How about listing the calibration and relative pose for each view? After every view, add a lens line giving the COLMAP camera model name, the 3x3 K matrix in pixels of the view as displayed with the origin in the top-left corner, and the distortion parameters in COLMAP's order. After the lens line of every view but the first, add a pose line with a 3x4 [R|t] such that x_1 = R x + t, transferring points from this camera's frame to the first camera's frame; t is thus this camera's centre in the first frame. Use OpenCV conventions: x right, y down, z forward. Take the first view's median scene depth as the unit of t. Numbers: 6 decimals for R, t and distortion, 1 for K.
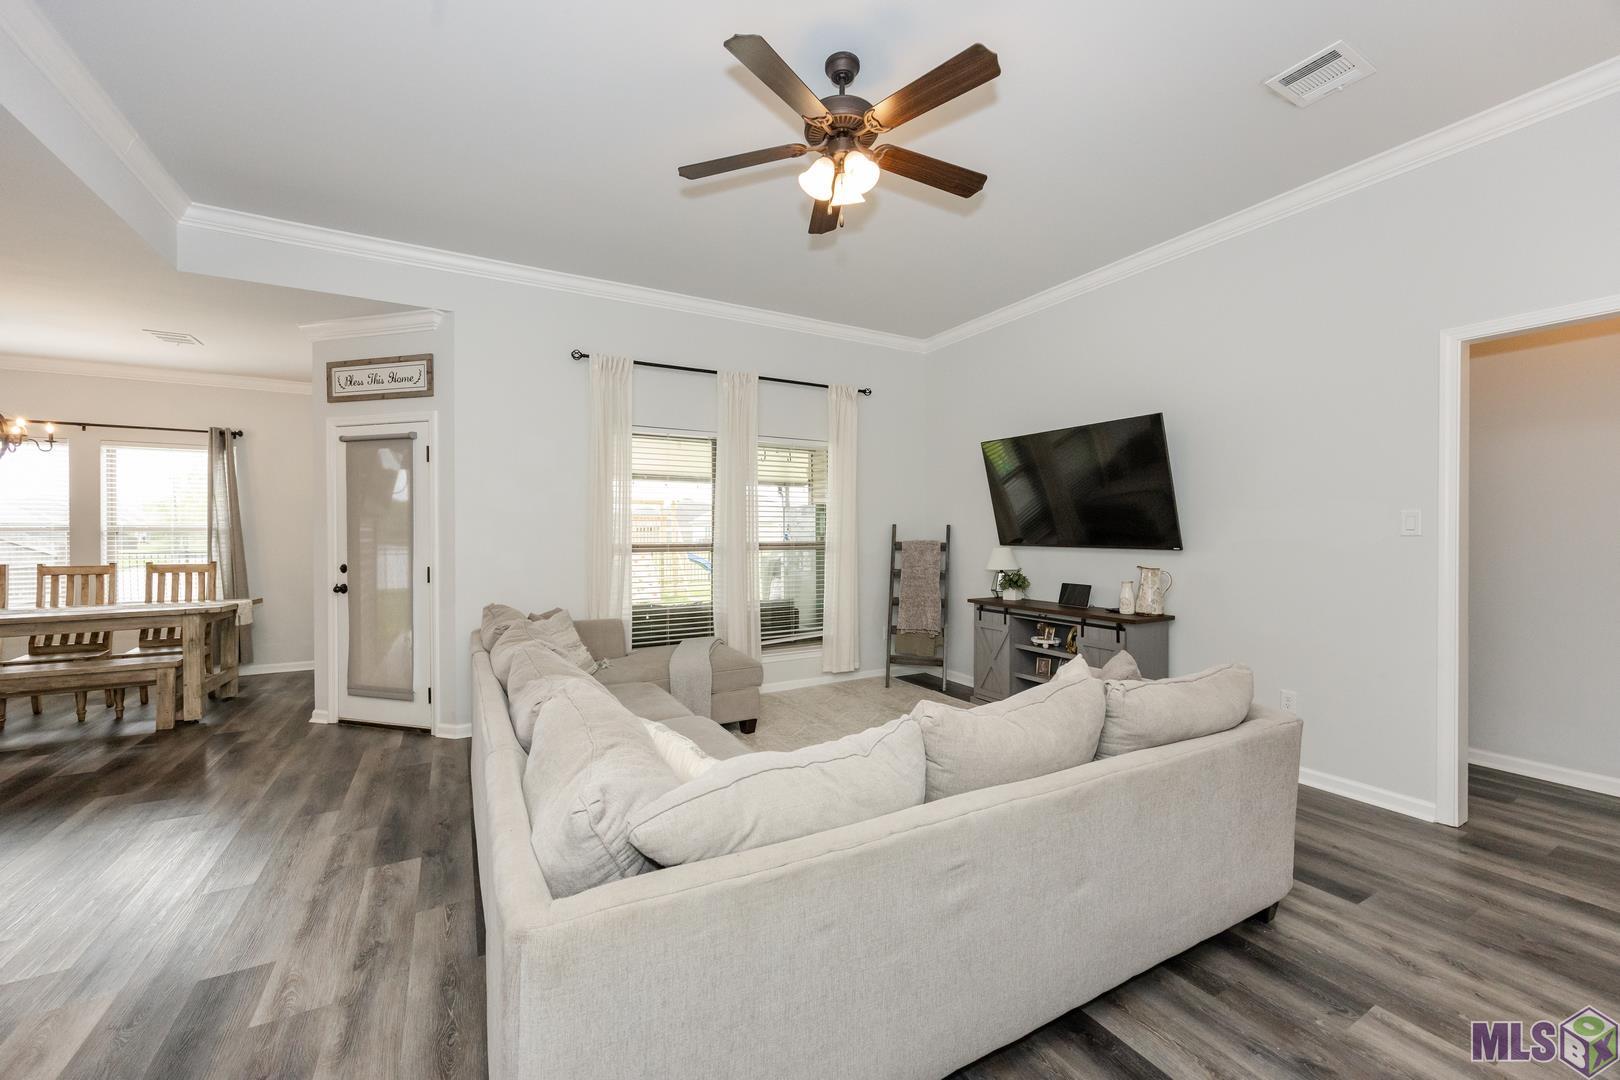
lens RADIAL K [[622.6, 0, 819.8], [0, 622.6, 537.4], [0, 0, 1]] dist [-0.012798, 0.000018]
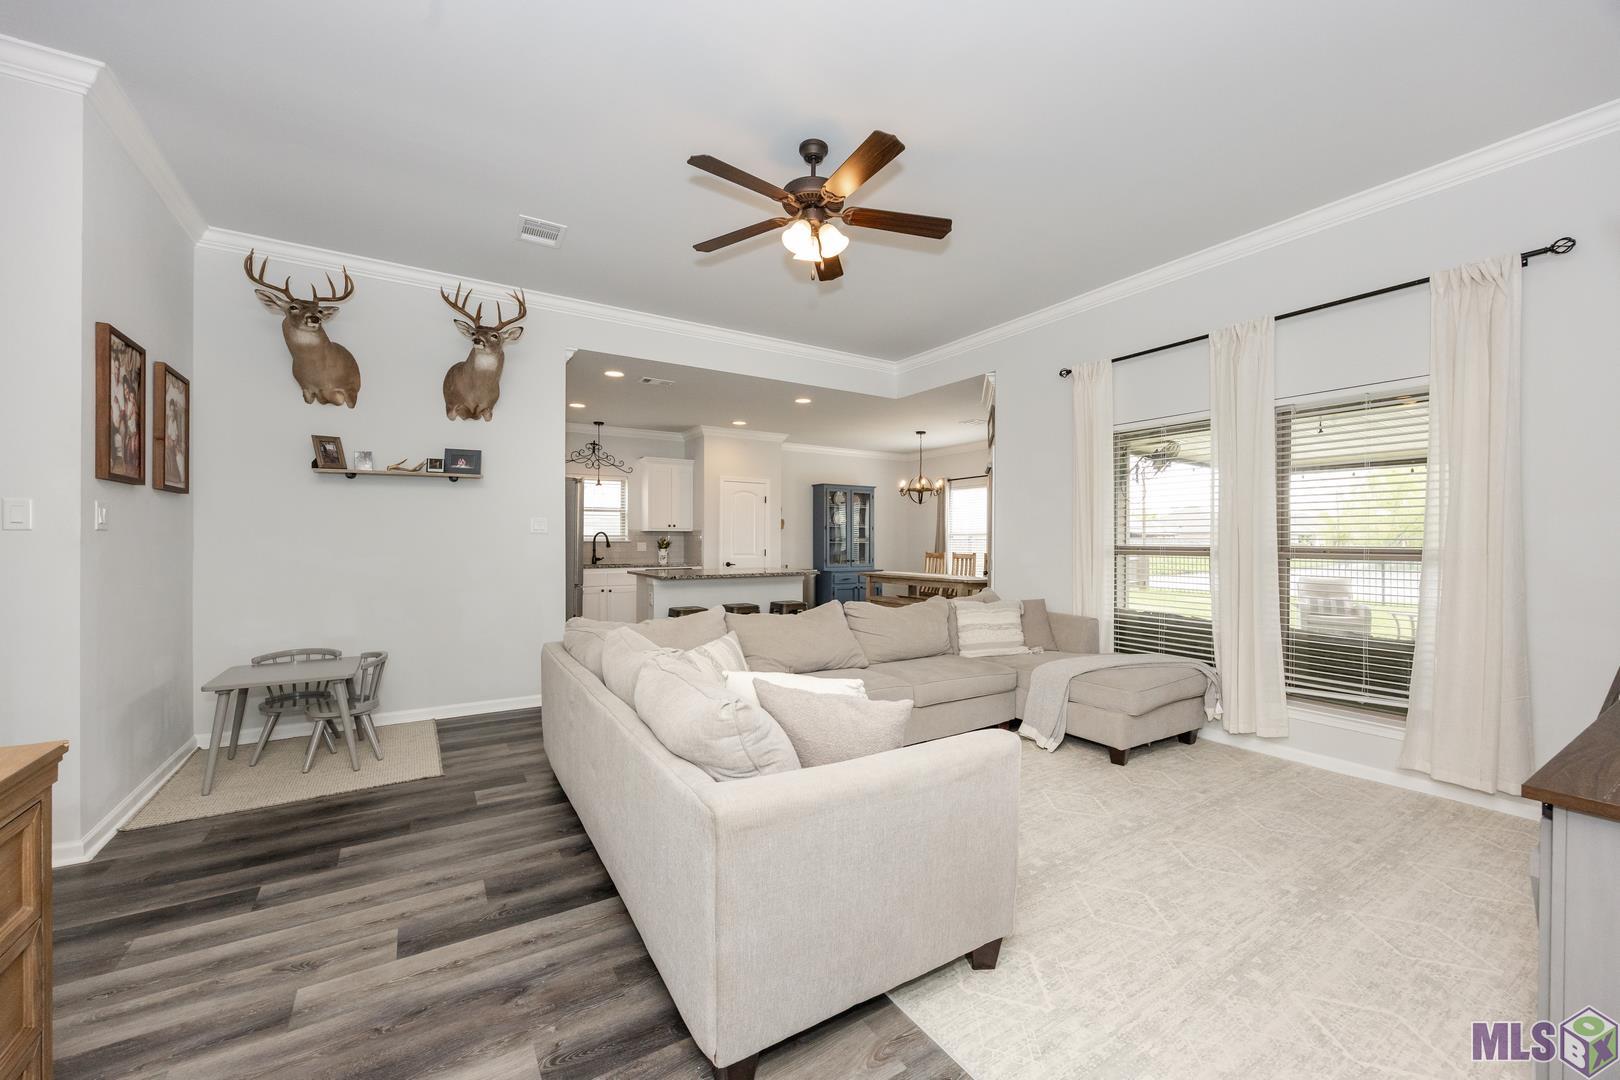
lens RADIAL K [[641.9, 0, 835.5], [0, 641.9, 537.7], [0, 0, 1]] dist [-0.041470, -0.000063]
pose [[0.067007, -0.001326, -0.997752, 0.775334], [-0.021410, 0.999767, -0.002766, 0.015373], [0.997523, 0.021547, 0.066963, 0.586085]]
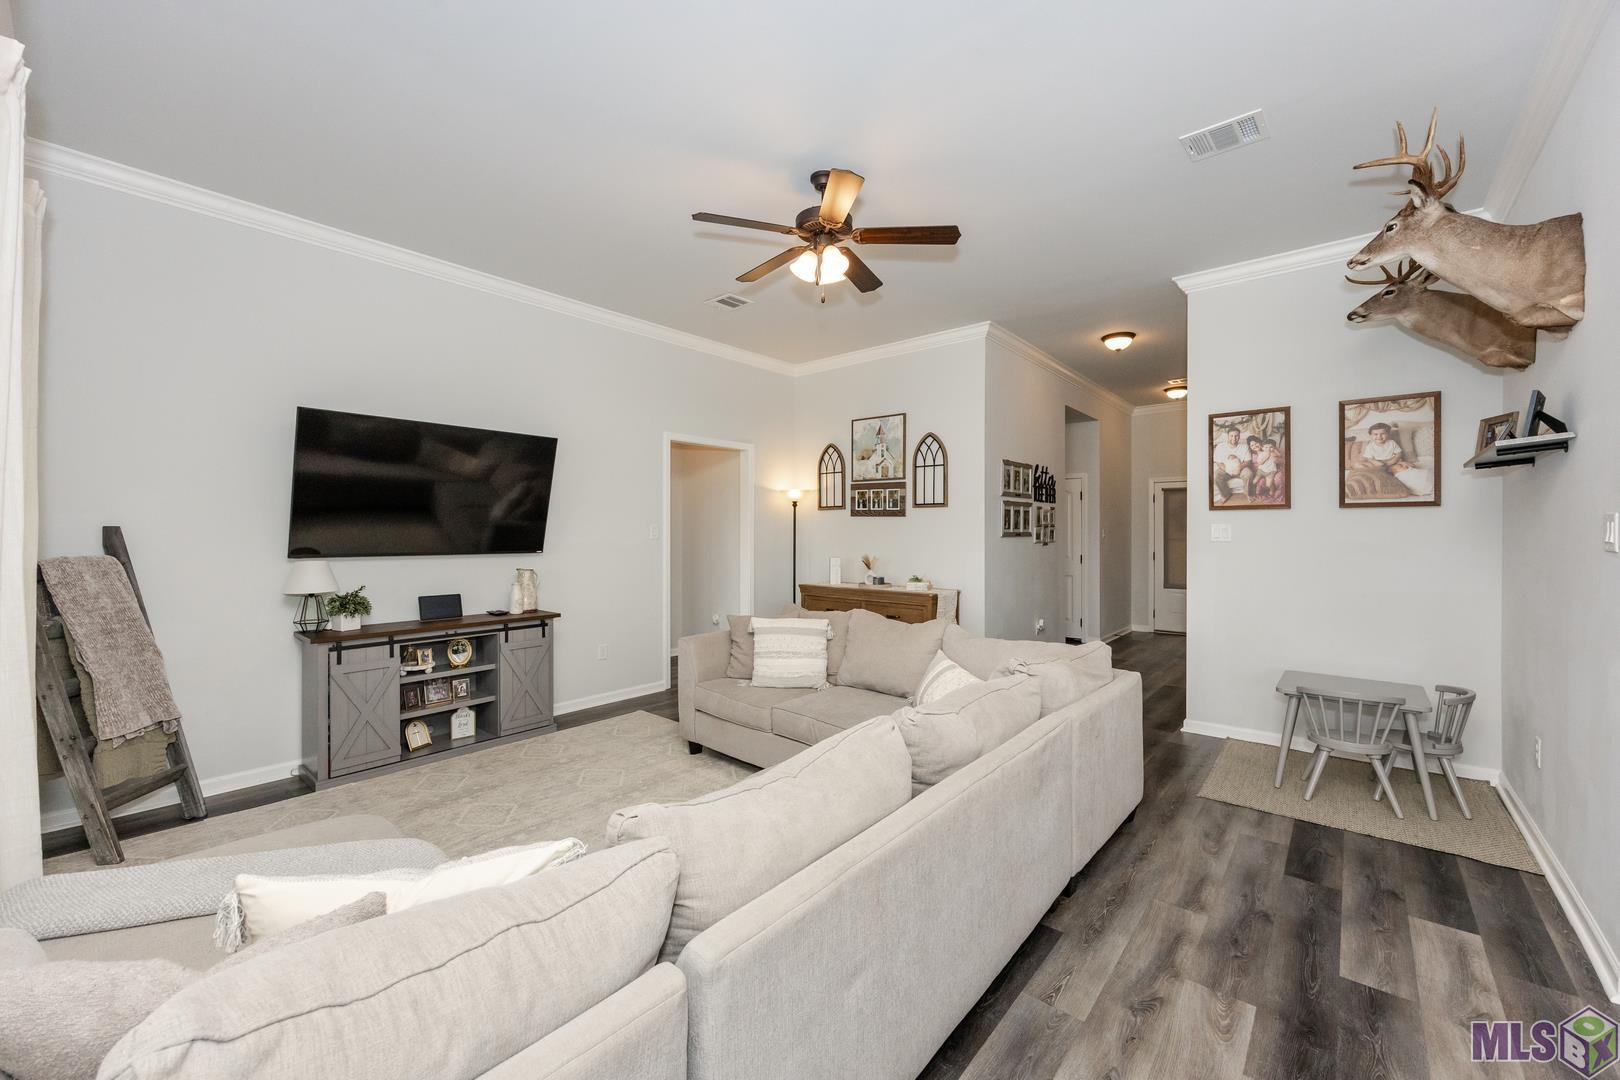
lens RADIAL K [[622.6, 0, 819.8], [0, 622.6, 537.4], [0, 0, 1]] dist [-0.012798, 0.000018]
pose [[-0.330069, -0.009710, 0.943907, -0.719739], [0.007634, 0.999887, 0.012955, -0.020481], [-0.943926, 0.011482, -0.329957, 0.880189]]
